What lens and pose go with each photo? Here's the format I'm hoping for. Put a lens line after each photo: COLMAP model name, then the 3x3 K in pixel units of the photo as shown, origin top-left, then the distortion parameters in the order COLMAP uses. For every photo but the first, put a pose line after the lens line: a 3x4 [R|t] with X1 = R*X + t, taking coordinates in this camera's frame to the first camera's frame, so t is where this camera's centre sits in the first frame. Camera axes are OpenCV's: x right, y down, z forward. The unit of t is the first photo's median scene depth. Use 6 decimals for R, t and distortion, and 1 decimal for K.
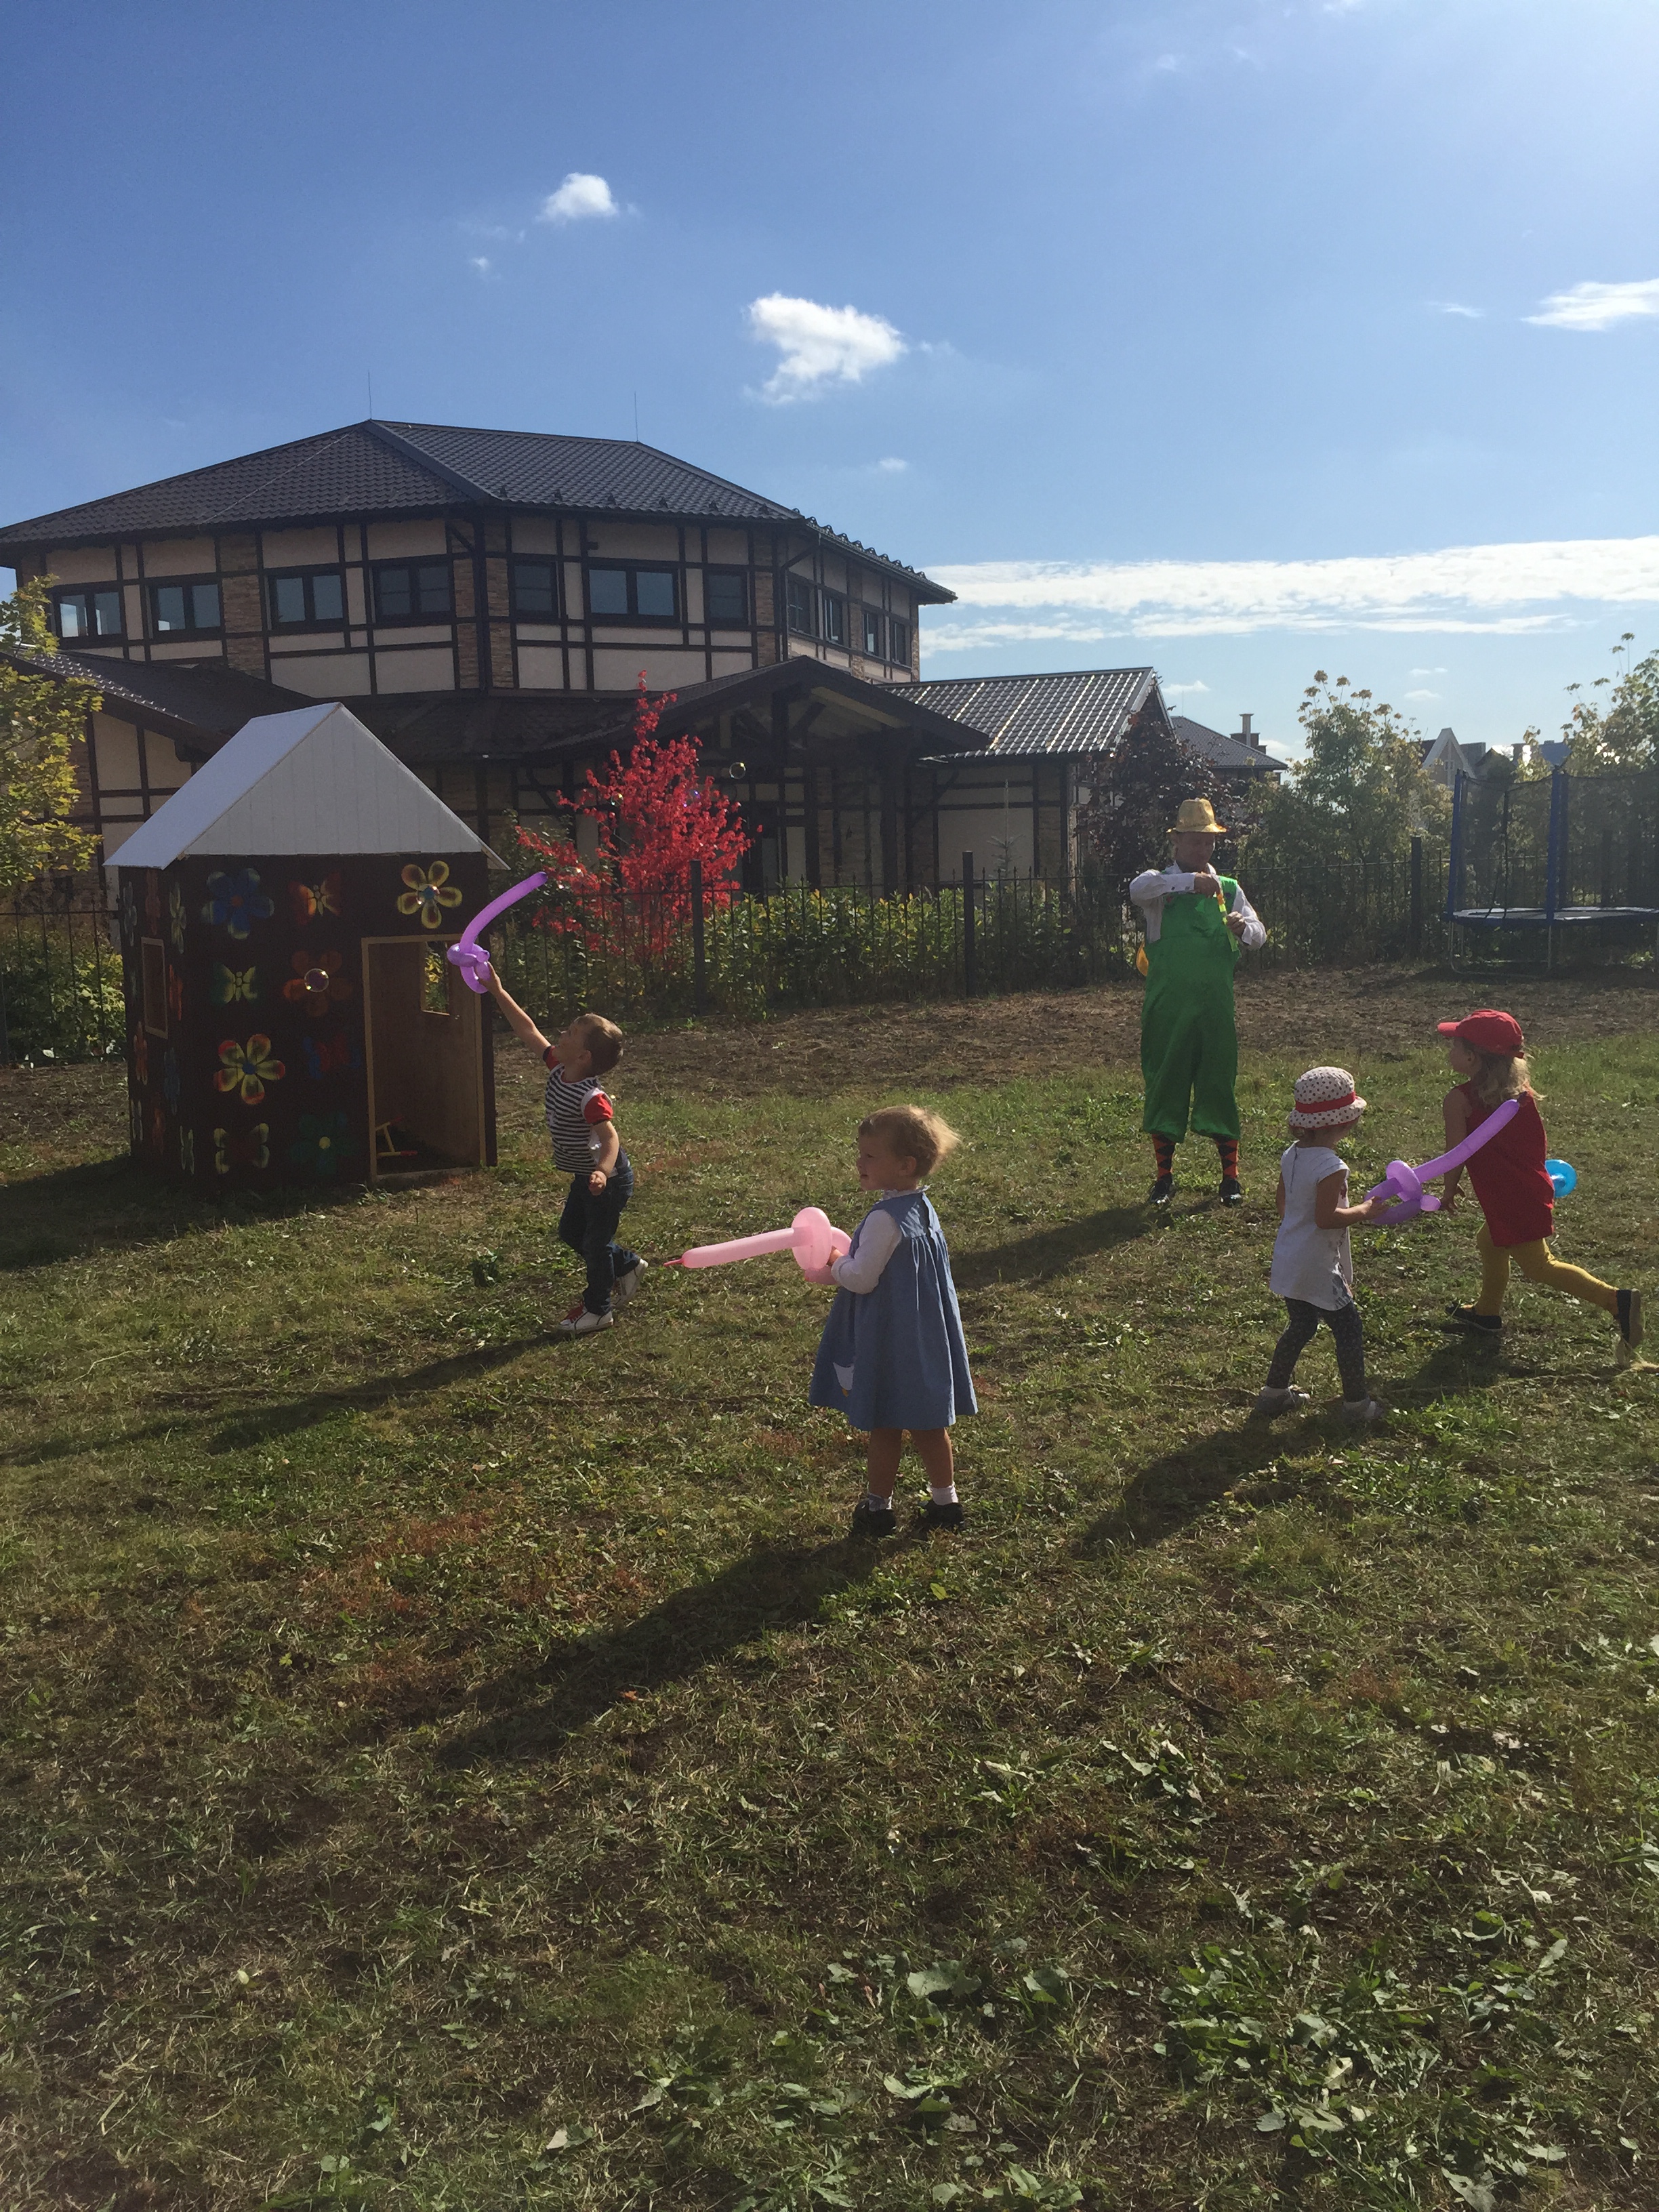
lens RADIAL K [[1849.1, 0, 796.5], [0, 1849.1, 1107.3], [0, 0, 1]] dist [0.097165, -0.130502]
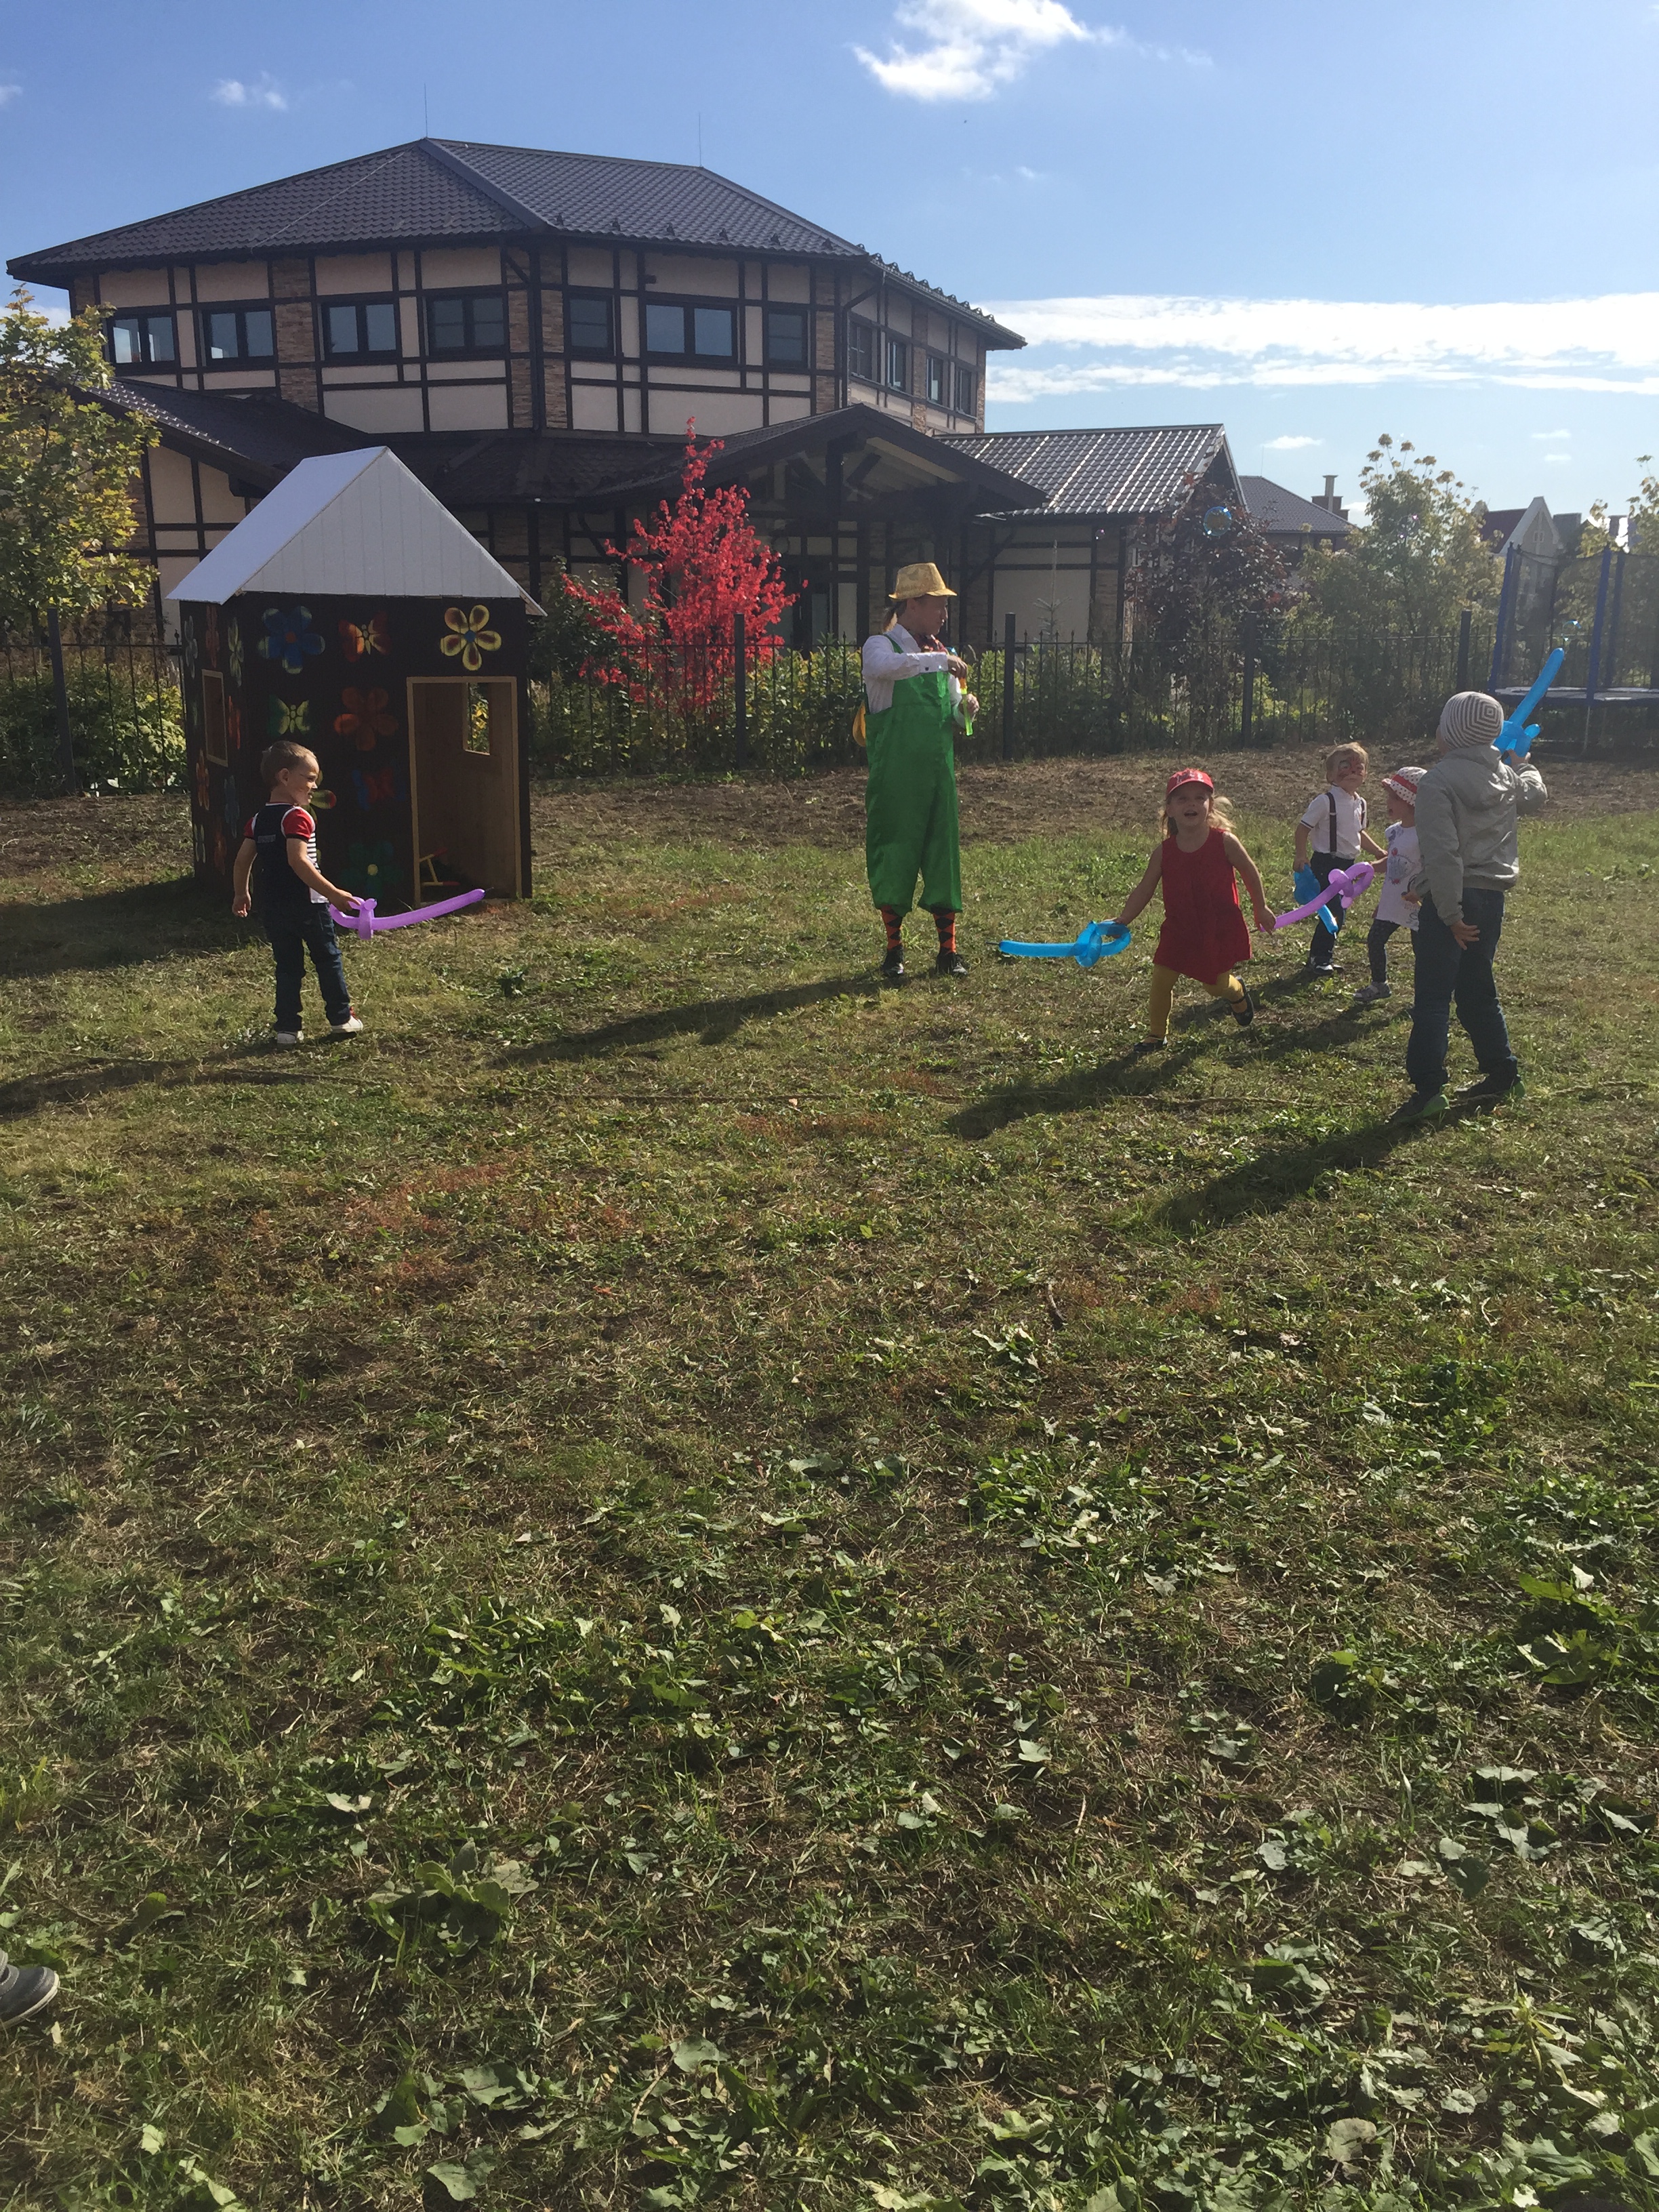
lens RADIAL K [[1895.0, 0, 829.7], [0, 1895.0, 1120.9], [0, 0, 1]] dist [0.088205, -0.110660]
pose [[0.999268, 0.034812, -0.015852, 0.065437], [-0.032563, 0.991624, 0.124987, 0.031145], [0.020070, -0.124379, 0.992032, -0.213379]]
